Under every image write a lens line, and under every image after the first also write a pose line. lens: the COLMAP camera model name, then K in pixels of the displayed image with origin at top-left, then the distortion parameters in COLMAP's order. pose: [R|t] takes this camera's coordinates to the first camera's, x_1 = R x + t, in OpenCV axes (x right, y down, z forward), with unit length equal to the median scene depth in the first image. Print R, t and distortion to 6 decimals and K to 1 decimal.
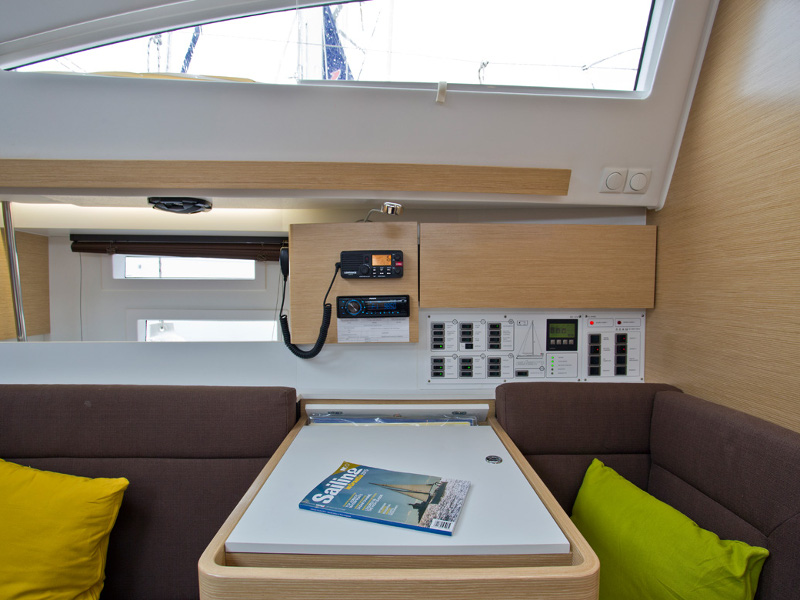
lens RADIAL K [[448.1, 0, 400.0], [0, 448.1, 300.0], [0, 0, 1]] dist [-0.067618, 0.024803]
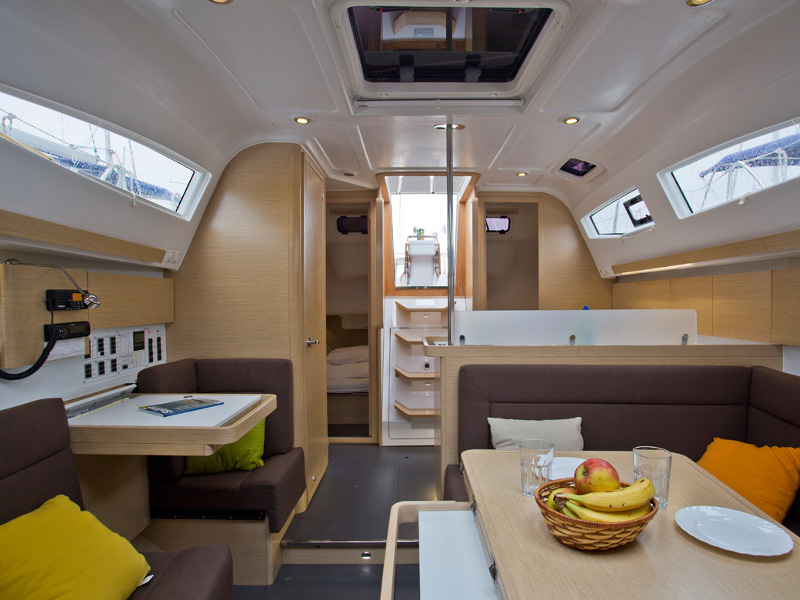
lens RADIAL K [[493.7, 0, 400.0], [0, 493.7, 300.0], [0, 0, 1]] dist [-0.078541, 0.000455]
pose [[0.030871, -0.003441, 0.999517, -1.437737], [0.057621, 0.998337, 0.001657, -0.021825], [-0.997861, 0.057542, 0.031018, -0.058639]]
